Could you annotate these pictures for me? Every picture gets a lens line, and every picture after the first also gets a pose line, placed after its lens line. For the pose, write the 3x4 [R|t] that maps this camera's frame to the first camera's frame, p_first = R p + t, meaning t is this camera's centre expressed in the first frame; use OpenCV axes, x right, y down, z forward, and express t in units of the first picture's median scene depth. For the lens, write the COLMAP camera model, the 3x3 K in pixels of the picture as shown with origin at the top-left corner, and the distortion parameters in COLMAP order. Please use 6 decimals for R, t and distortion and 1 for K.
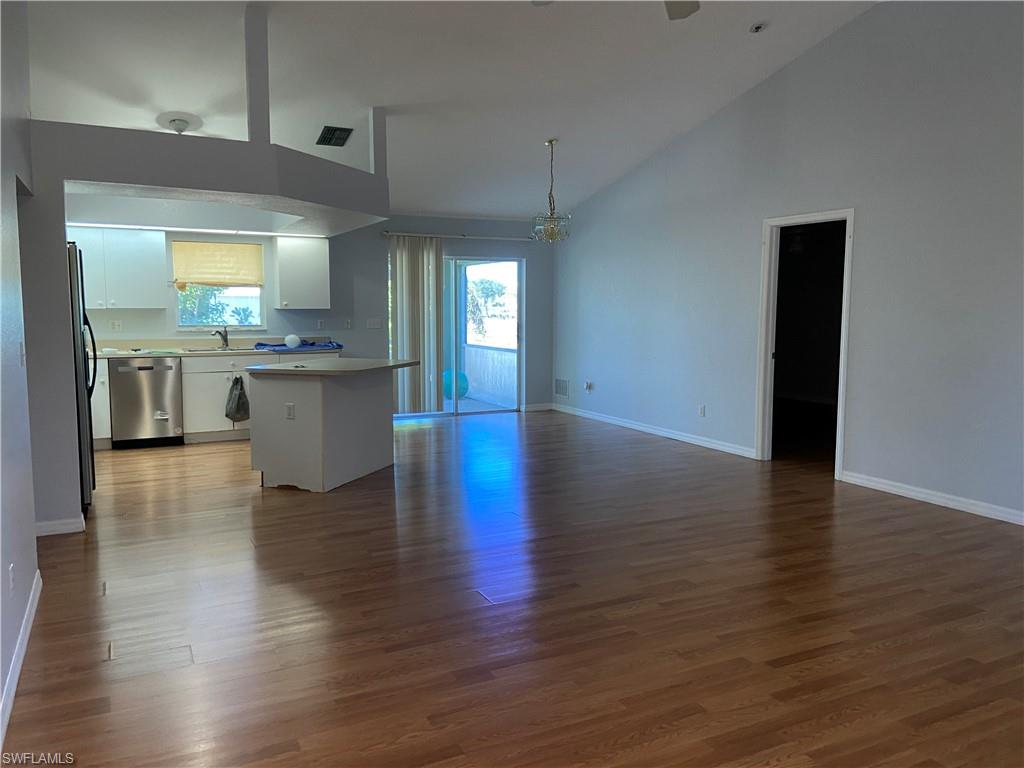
lens RADIAL K [[776.5, 0, 512.7], [0, 776.5, 383.6], [0, 0, 1]] dist [0.080469, -0.007133]
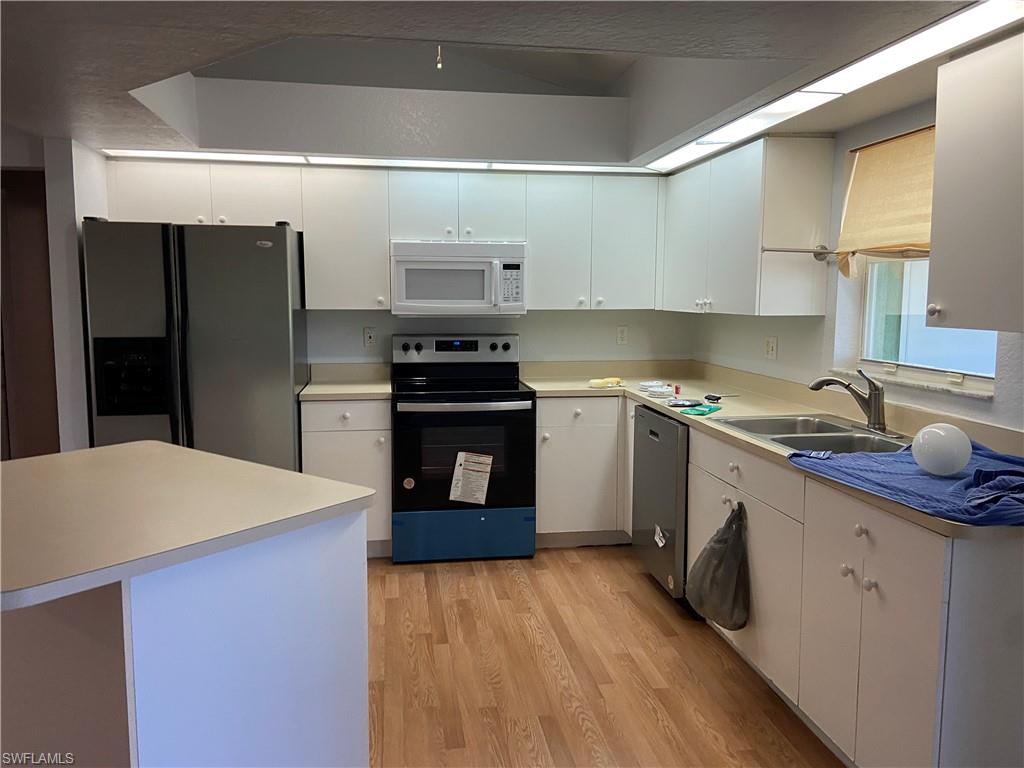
lens RADIAL K [[776.5, 0, 510.5], [0, 776.5, 381.6], [0, 0, 1]] dist [0.080469, -0.007133]
pose [[-0.297415, 0.110730, -0.948305, 0.021606], [-0.097929, 0.984475, 0.145667, -0.103704], [0.949713, 0.136190, -0.281954, 0.944081]]
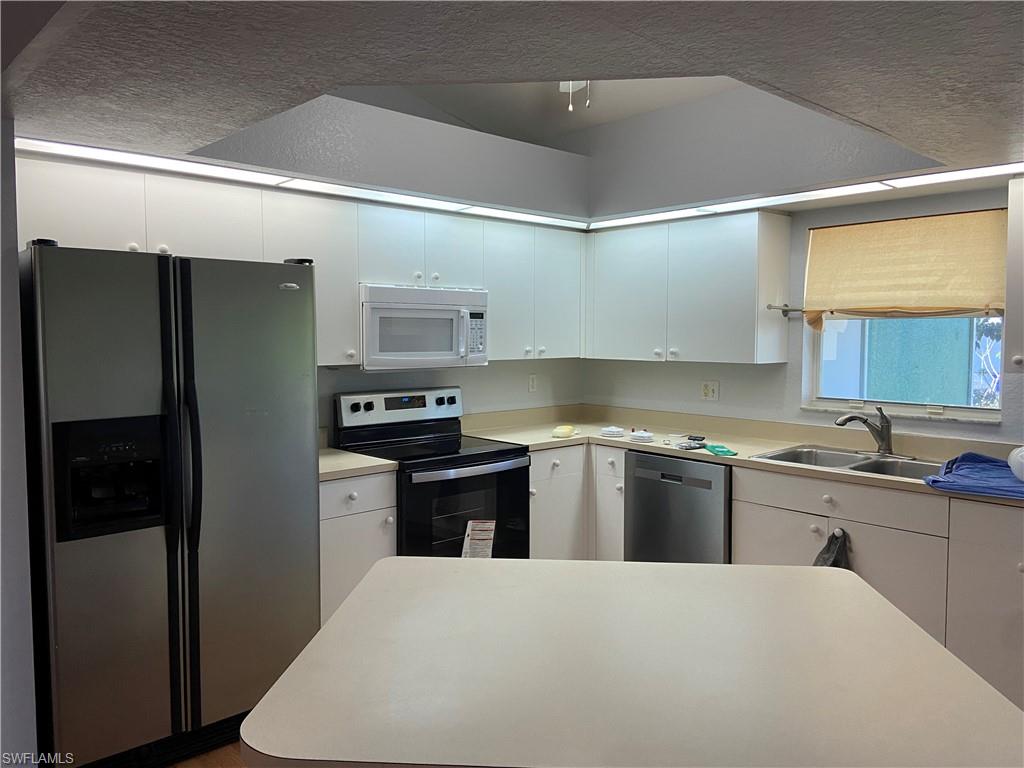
lens RADIAL K [[776.5, 0, 515.1], [0, 776.5, 380.2], [0, 0, 1]] dist [0.080469, -0.007133]
pose [[0.298044, 0.063163, -0.952460, -0.005808], [-0.098680, 0.994501, 0.035072, -0.082698], [0.949438, 0.083536, 0.302638, 0.666068]]
